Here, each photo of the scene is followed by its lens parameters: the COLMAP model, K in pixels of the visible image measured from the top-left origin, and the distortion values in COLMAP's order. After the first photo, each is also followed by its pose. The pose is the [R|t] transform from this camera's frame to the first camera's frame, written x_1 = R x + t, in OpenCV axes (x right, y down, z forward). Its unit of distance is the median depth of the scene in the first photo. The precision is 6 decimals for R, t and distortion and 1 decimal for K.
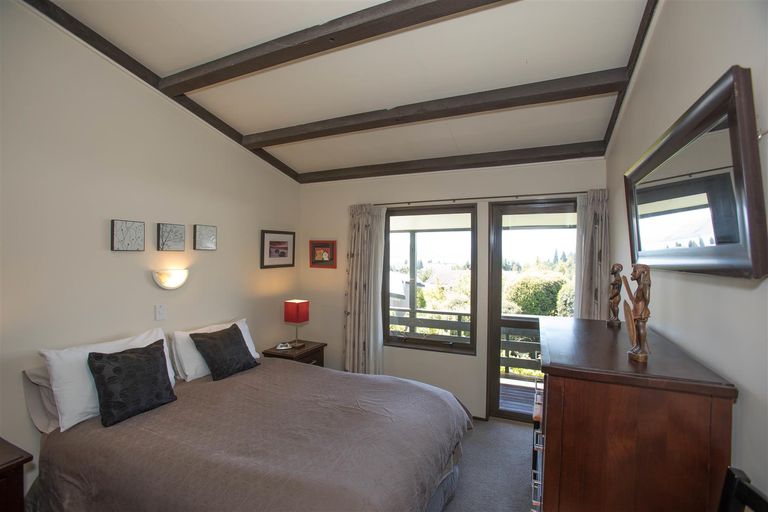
lens RADIAL K [[349.9, 0, 384.0], [0, 349.9, 256.0], [0, 0, 1]] dist [-0.000246, -0.000144]
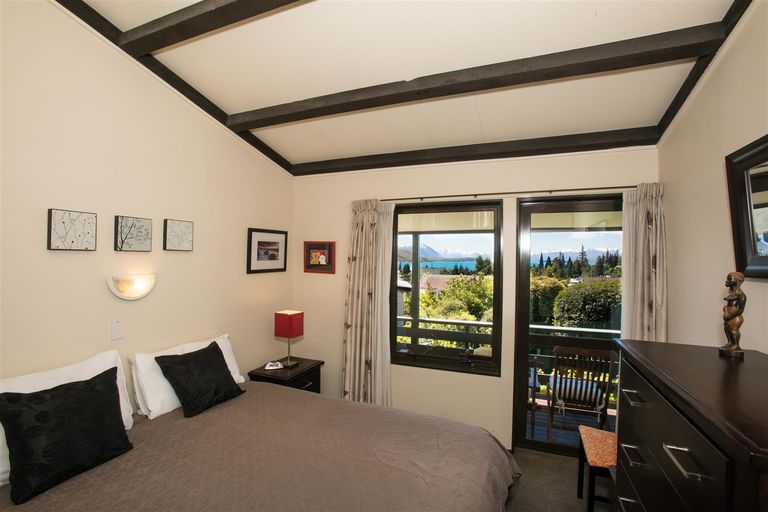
lens RADIAL K [[350.2, 0, 384.0], [0, 350.2, 256.0], [0, 0, 1]] dist [0.001017, 0.000832]
pose [[0.999301, 0.008270, 0.036444, -0.055899], [-0.007848, 0.999901, -0.011689, 0.001014], [-0.036537, 0.011395, 0.999267, 0.150664]]
